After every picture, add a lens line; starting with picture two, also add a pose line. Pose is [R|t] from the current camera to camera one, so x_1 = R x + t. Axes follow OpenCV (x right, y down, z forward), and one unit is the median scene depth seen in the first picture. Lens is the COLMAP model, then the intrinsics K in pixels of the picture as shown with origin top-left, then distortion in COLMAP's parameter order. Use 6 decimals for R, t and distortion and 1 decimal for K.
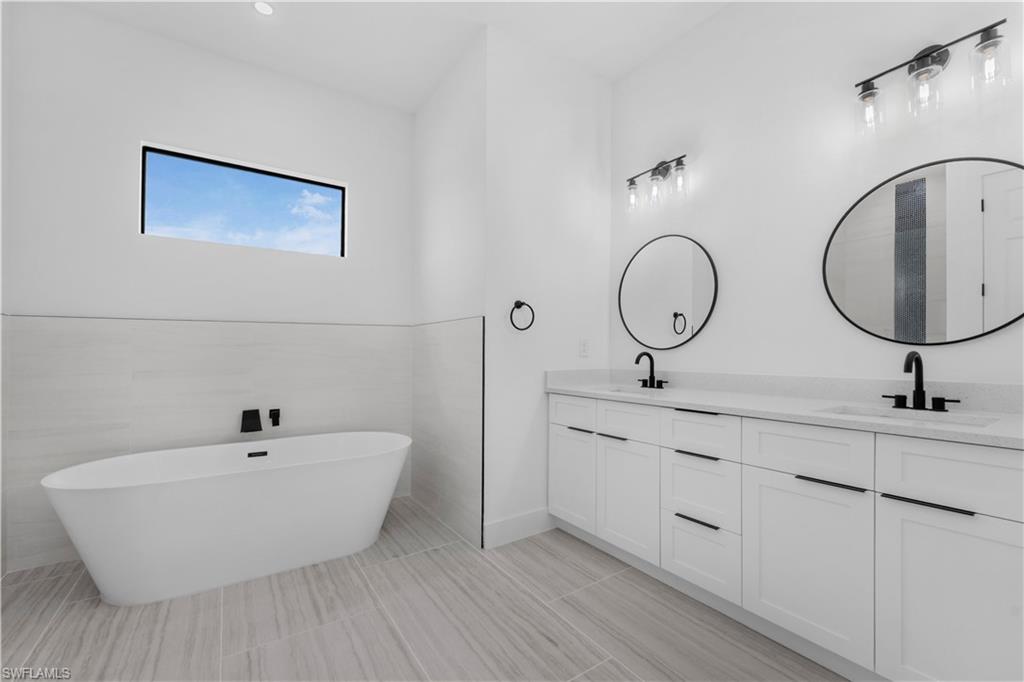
lens RADIAL K [[427.9, 0, 518.4], [0, 427.9, 348.3], [0, 0, 1]] dist [-0.003468, -0.000453]
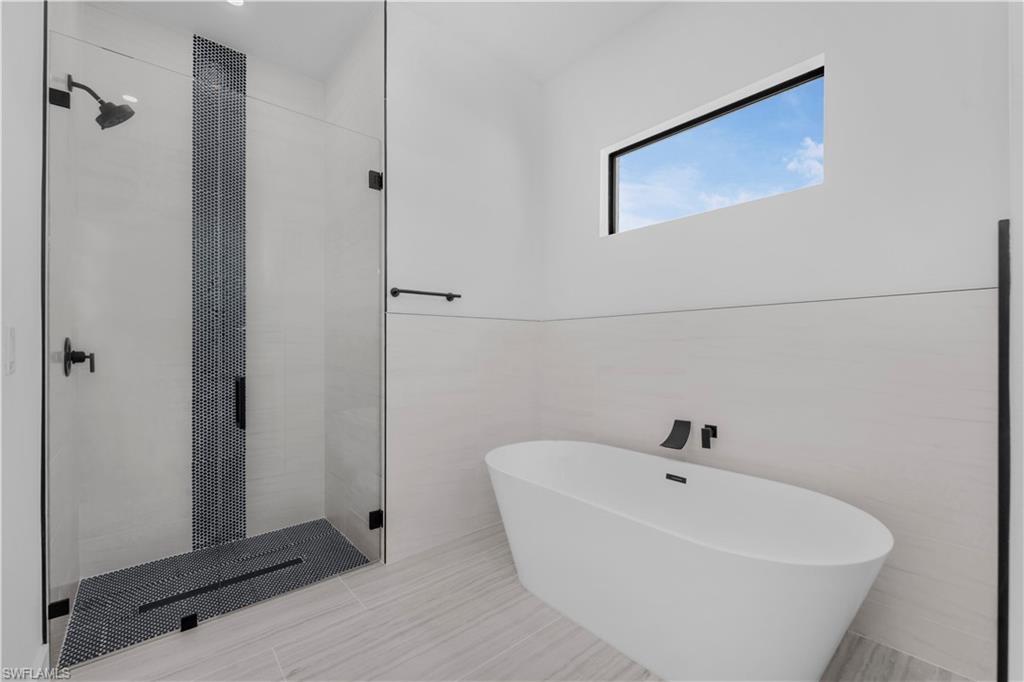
lens RADIAL K [[418.8, 0, 512.0], [0, 418.8, 341.0], [0, 0, 1]] dist [-0.002539, -0.000248]
pose [[0.130947, -0.014333, -0.991286, 0.012255], [-0.000493, 0.999894, -0.014523, 0.000737], [0.991389, 0.002390, 0.130926, 0.062804]]
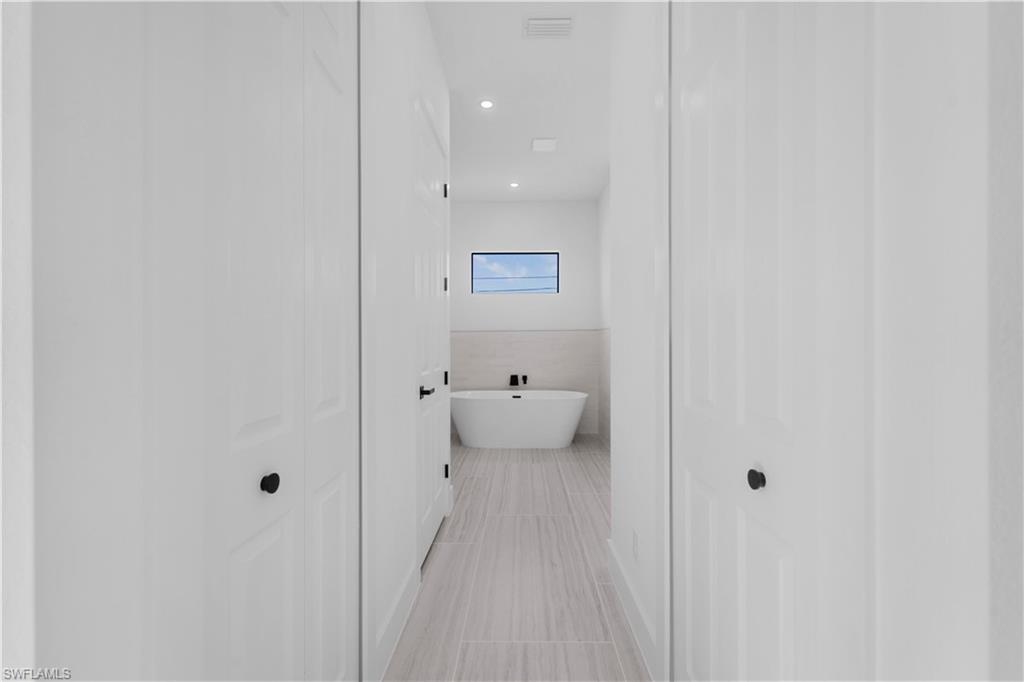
lens RADIAL K [[418.8, 0, 512.0], [0, 418.8, 341.0], [0, 0, 1]] dist [-0.002539, -0.000248]
pose [[0.814588, -0.006691, -0.580001, 0.054807], [0.010248, 0.999943, 0.002857, -0.002295], [0.579949, -0.008271, 0.814610, -0.065517]]
